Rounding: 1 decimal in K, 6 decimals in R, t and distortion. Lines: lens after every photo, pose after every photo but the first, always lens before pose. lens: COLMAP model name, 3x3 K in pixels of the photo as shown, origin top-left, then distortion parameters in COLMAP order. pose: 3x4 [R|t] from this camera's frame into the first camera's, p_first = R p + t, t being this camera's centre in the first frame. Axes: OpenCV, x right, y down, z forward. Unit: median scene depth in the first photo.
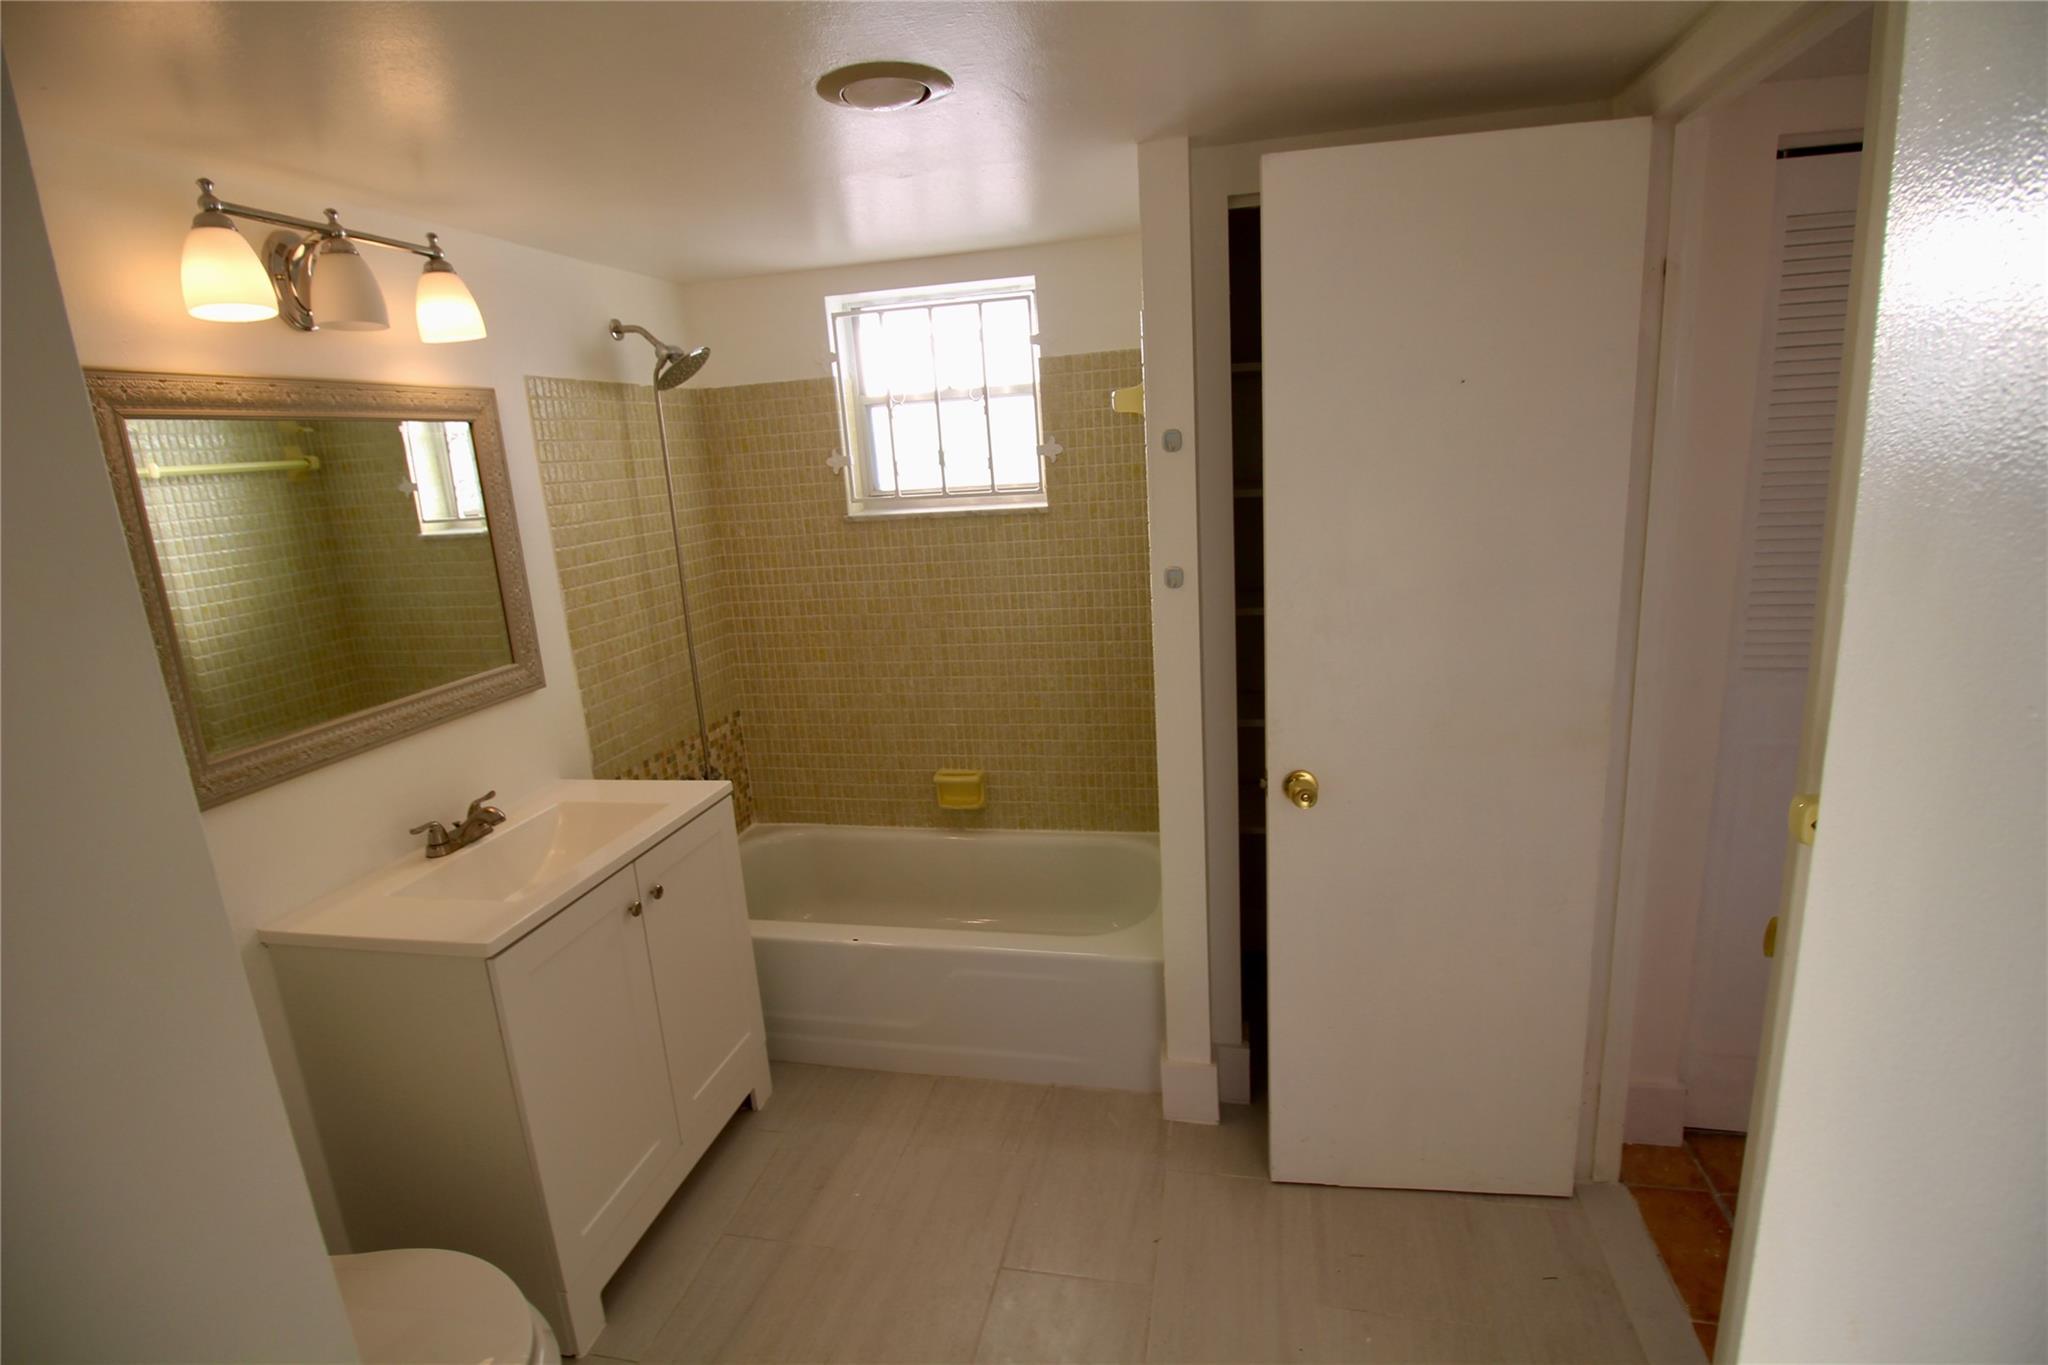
lens RADIAL K [[949.0, 0, 1061.7], [0, 949.0, 669.7], [0, 0, 1]] dist [0.000148, -0.014750]
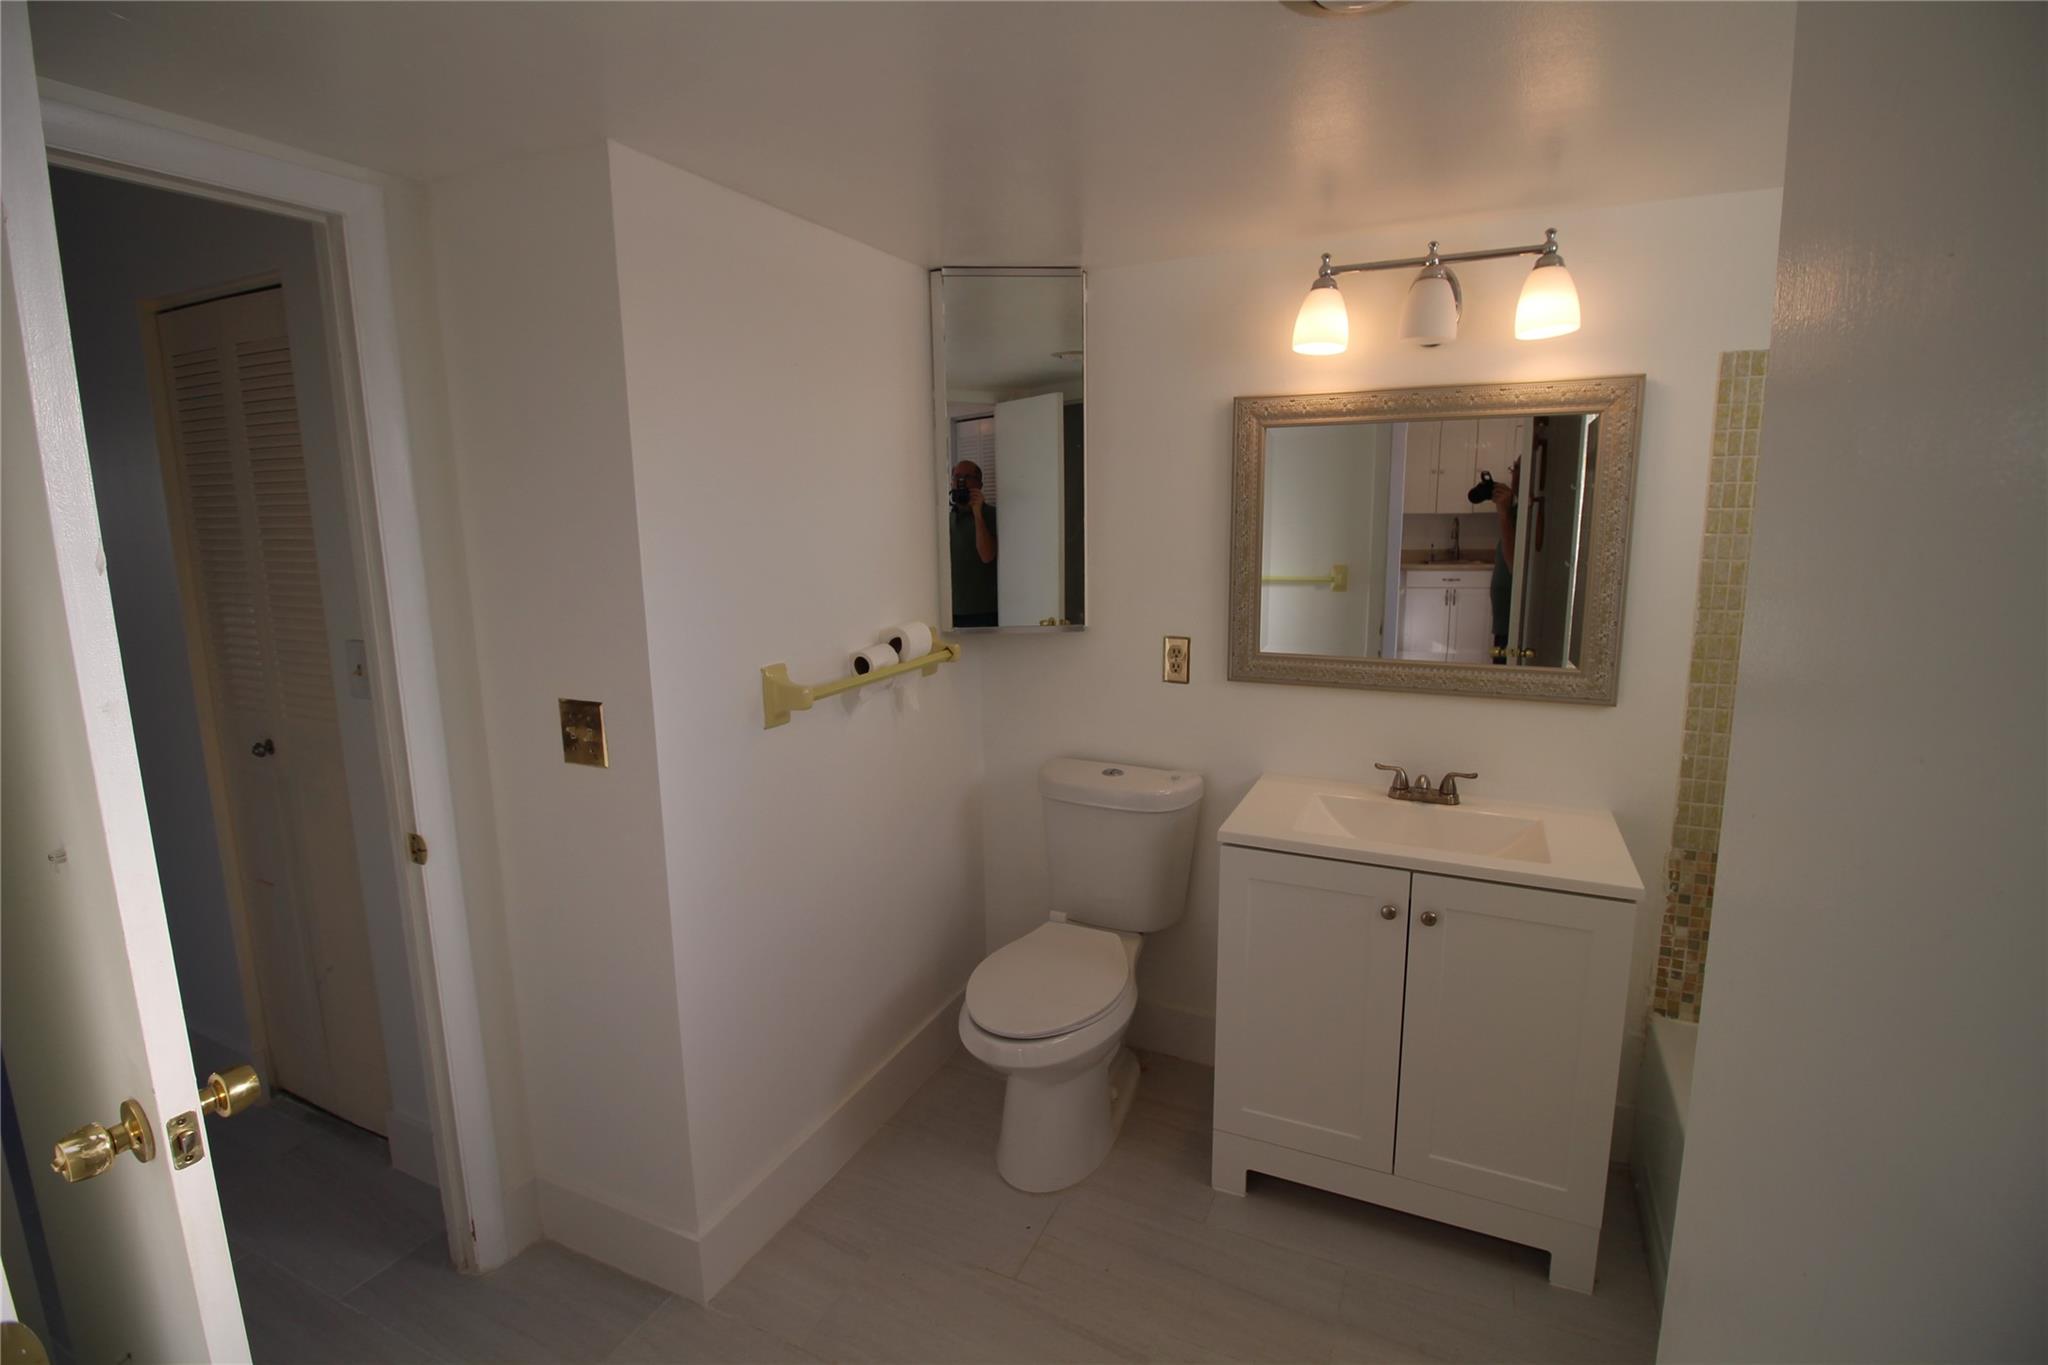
lens RADIAL K [[949.0, 0, 1061.7], [0, 949.0, 669.7], [0, 0, 1]] dist [0.000148, -0.014750]
pose [[-0.225034, 0.216752, -0.949936, 0.569504], [-0.201935, 0.943399, 0.263098, -0.197938], [0.953196, 0.251032, -0.168527, 0.878414]]
